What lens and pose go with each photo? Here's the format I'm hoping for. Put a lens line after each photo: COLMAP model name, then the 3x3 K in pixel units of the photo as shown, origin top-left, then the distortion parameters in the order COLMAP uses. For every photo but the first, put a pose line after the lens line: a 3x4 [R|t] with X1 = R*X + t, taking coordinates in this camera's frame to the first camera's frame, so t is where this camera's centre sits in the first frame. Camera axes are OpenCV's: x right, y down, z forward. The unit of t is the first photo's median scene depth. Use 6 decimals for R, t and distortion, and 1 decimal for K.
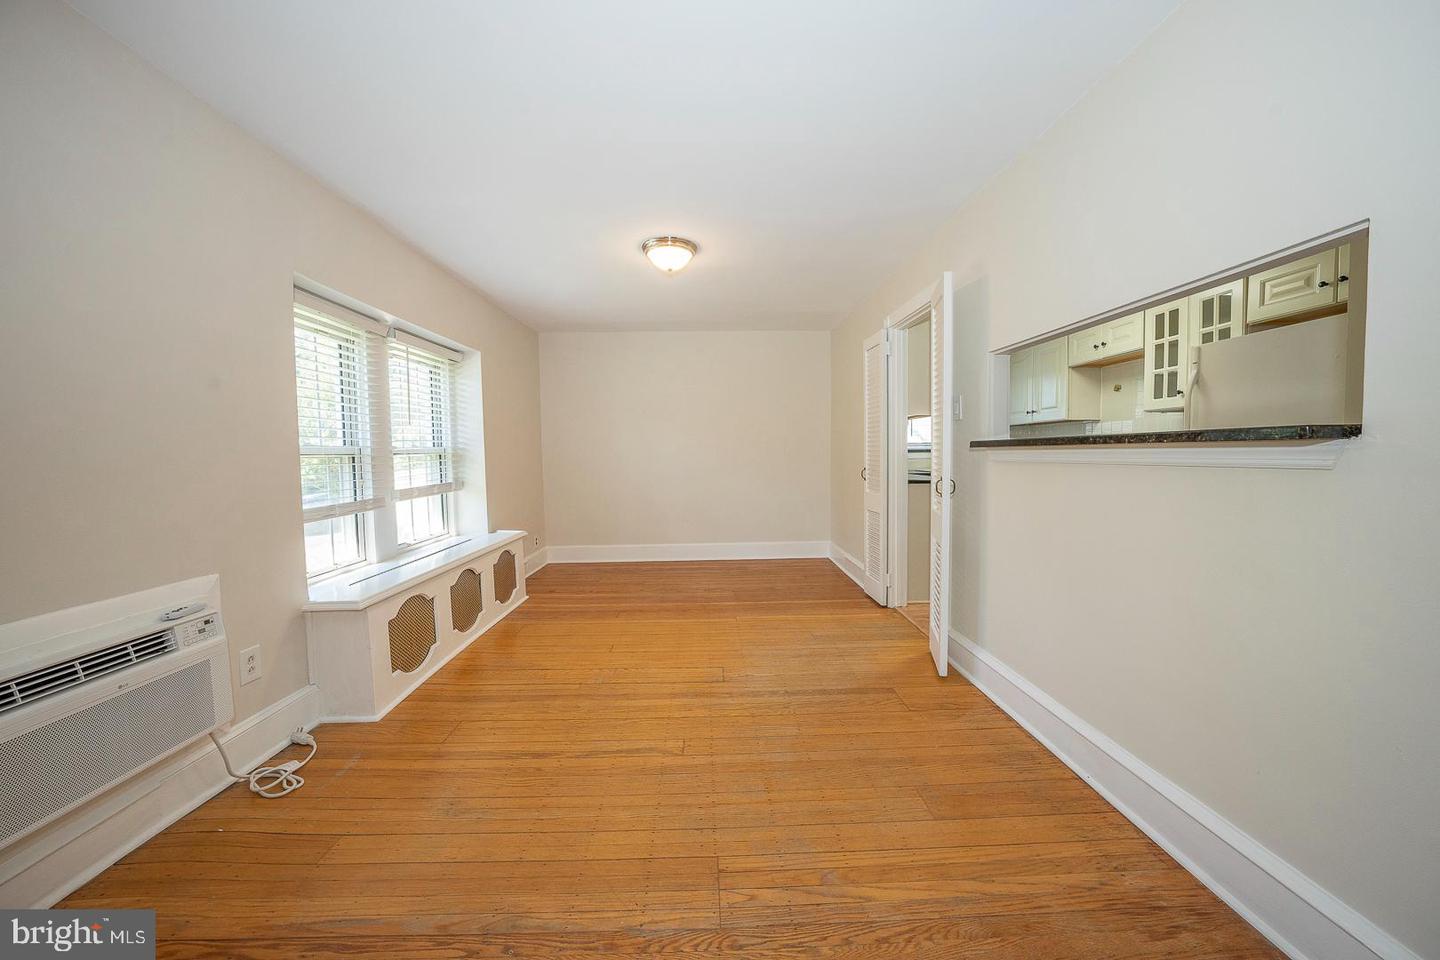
lens RADIAL K [[495.5, 0, 721.4], [0, 495.5, 475.1], [0, 0, 1]] dist [-0.028650, 0.006525]
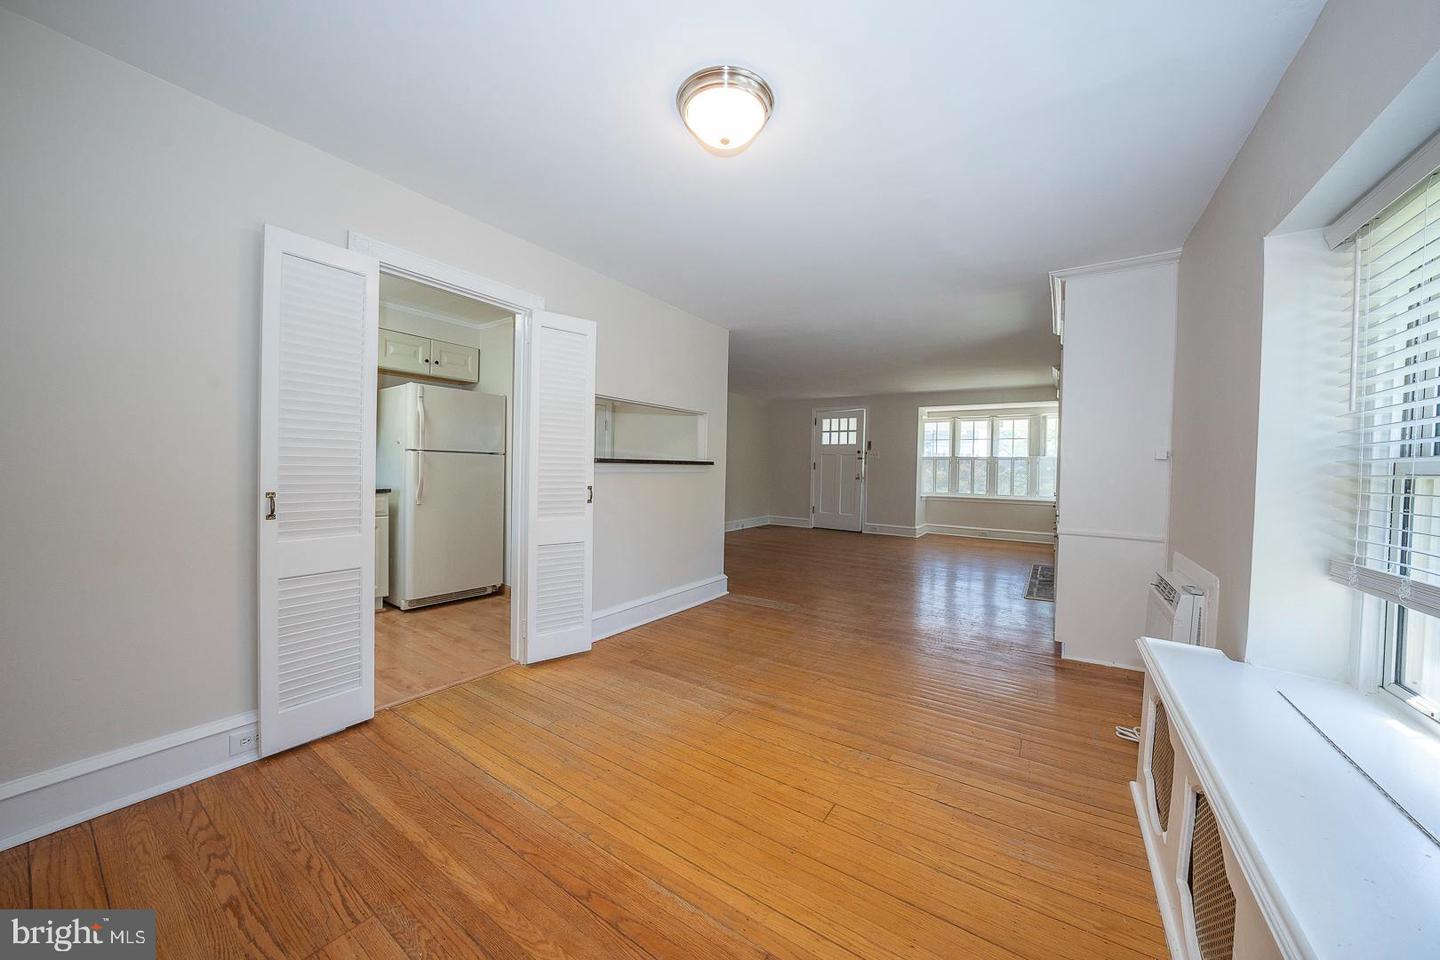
lens RADIAL K [[495.5, 0, 721.4], [0, 495.5, 475.1], [0, 0, 1]] dist [-0.028650, 0.006525]
pose [[-0.810286, -0.014709, 0.585850, -0.389433], [0.015038, 0.998834, 0.045876, -0.054938], [-0.585842, 0.045983, -0.809120, 1.320826]]
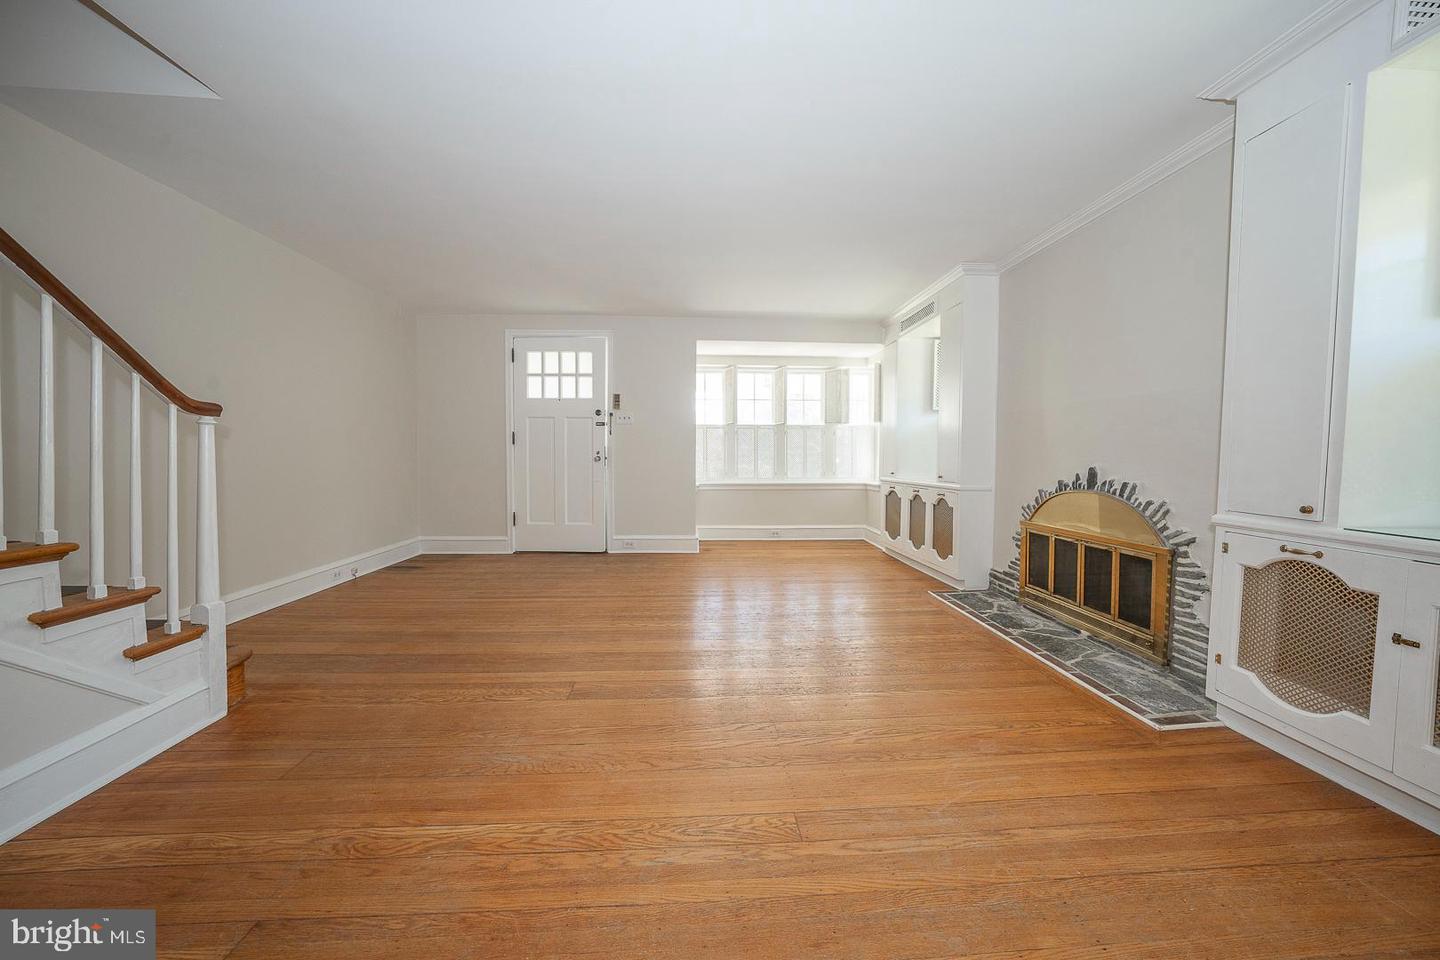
lens RADIAL K [[495.5, 0, 721.4], [0, 495.5, 475.1], [0, 0, 1]] dist [-0.028650, 0.006525]
pose [[-0.999662, 0.006826, -0.025082, 0.229713], [0.004677, 0.996390, 0.084764, 0.017232], [0.025571, 0.084618, -0.996085, 0.266081]]
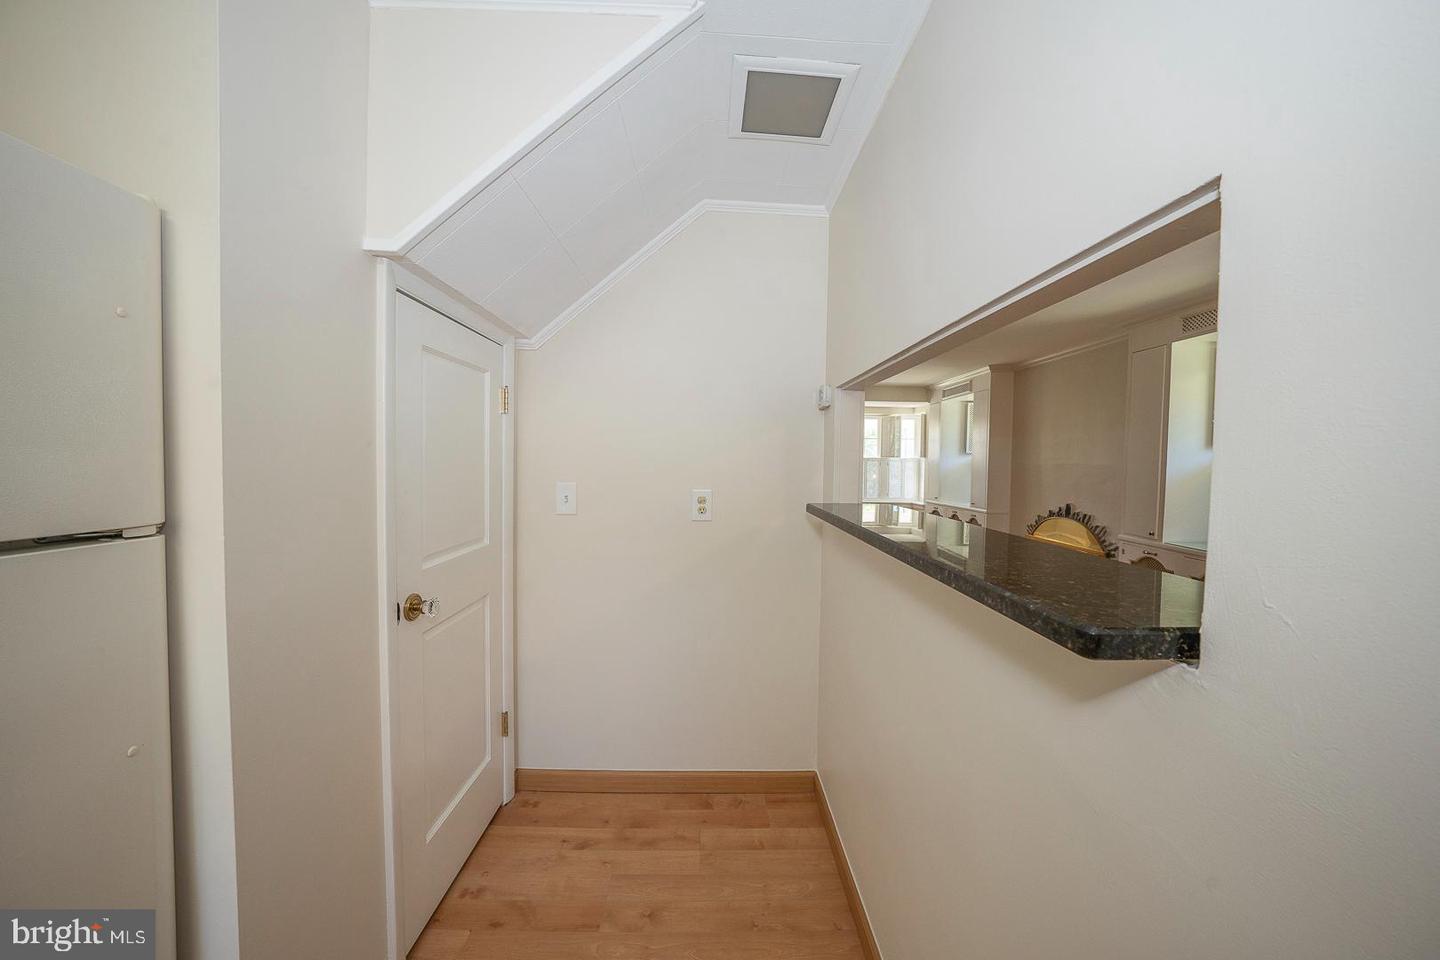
lens RADIAL K [[495.5, 0, 721.4], [0, 495.5, 475.1], [0, 0, 1]] dist [-0.028650, 0.006525]
pose [[-0.999928, -0.005956, 0.010447, 0.546264], [-0.005148, 0.997114, 0.075743, -0.103148], [-0.010868, 0.075684, -0.997073, 0.839697]]
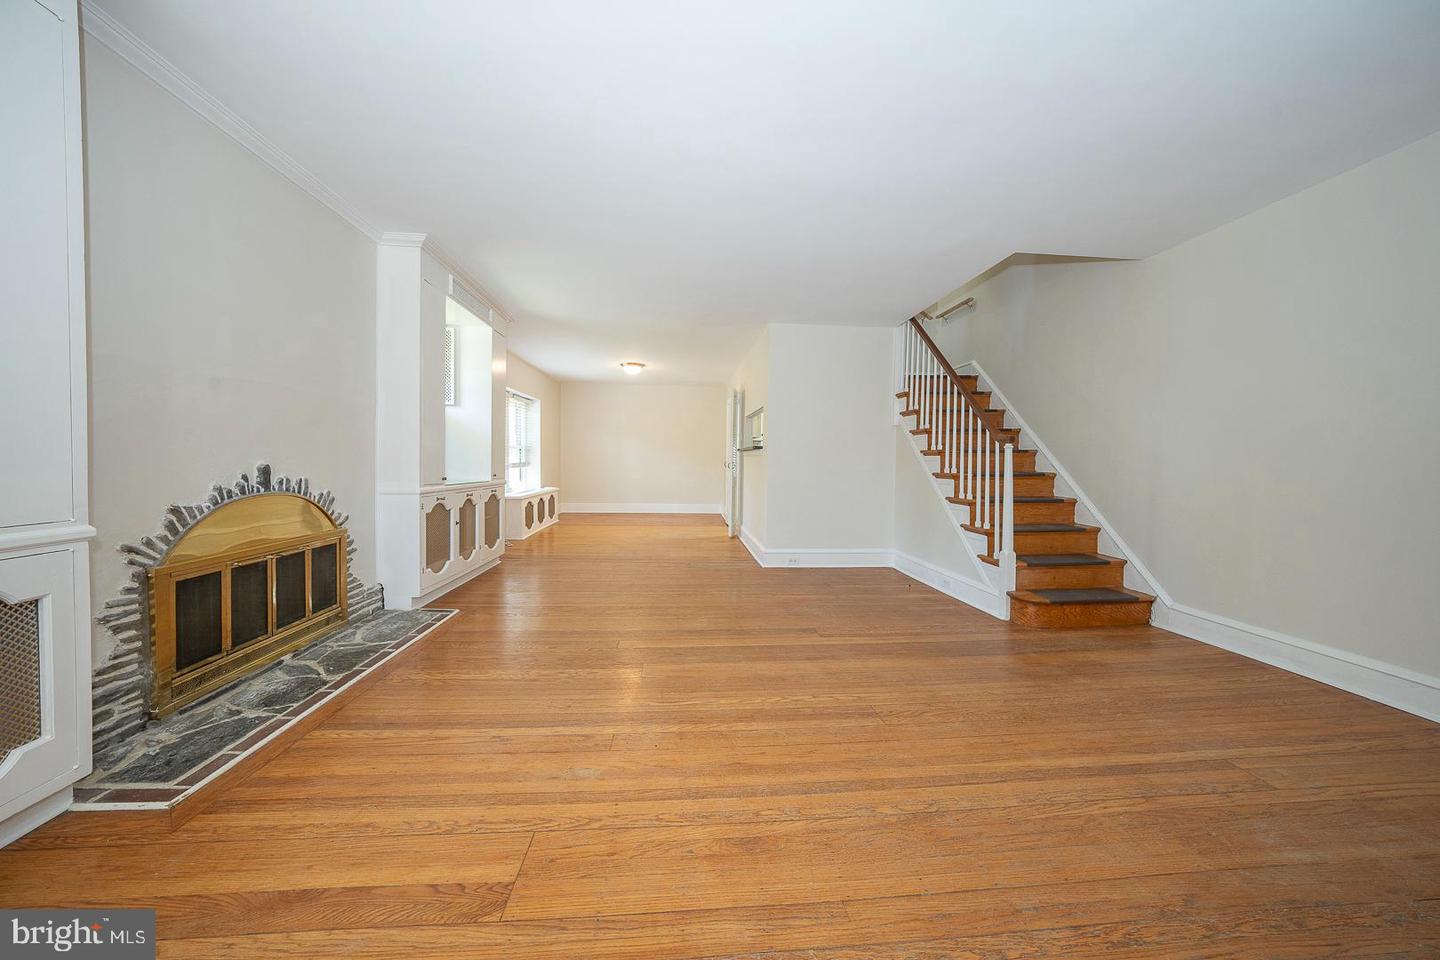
lens RADIAL K [[498.7, 0, 721.2], [0, 498.7, 474.7], [0, 0, 1]] dist [-0.027753, 0.006328]
pose [[0.998062, 0.025800, 0.056628, 0.178826], [-0.025019, 0.999582, -0.014471, 0.085599], [-0.056978, 0.013026, 0.998290, -1.275666]]
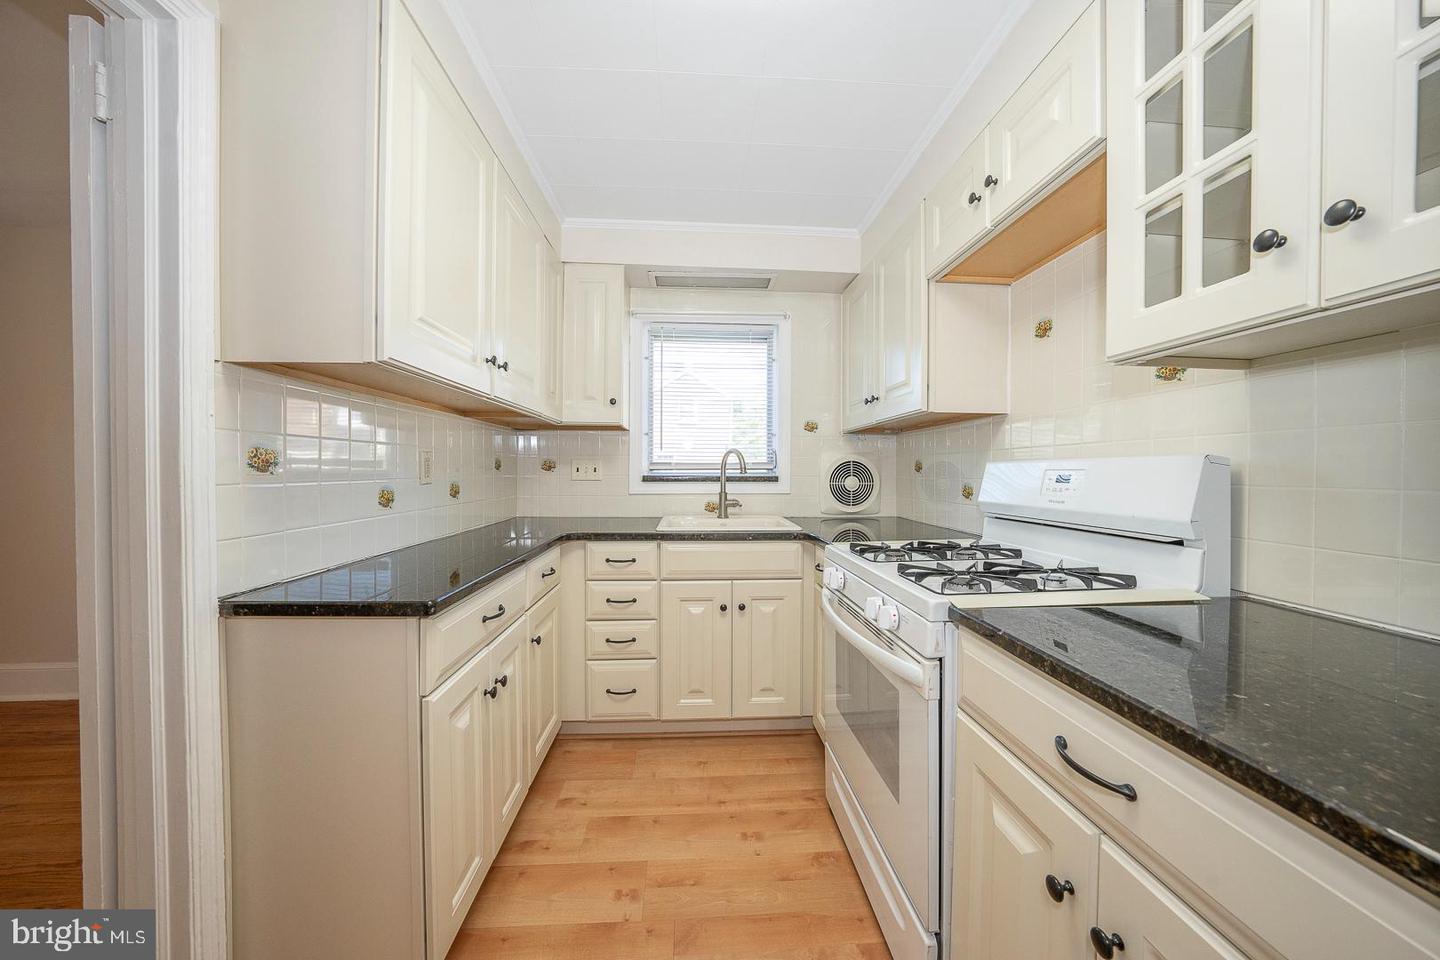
lens RADIAL K [[495.5, 0, 721.4], [0, 495.5, 475.1], [0, 0, 1]] dist [-0.028650, 0.006525]
pose [[0.999282, 0.017042, 0.033833, 0.692017], [-0.015863, 0.999268, -0.034808, -0.058693], [-0.034401, 0.034247, 0.998821, 0.792768]]
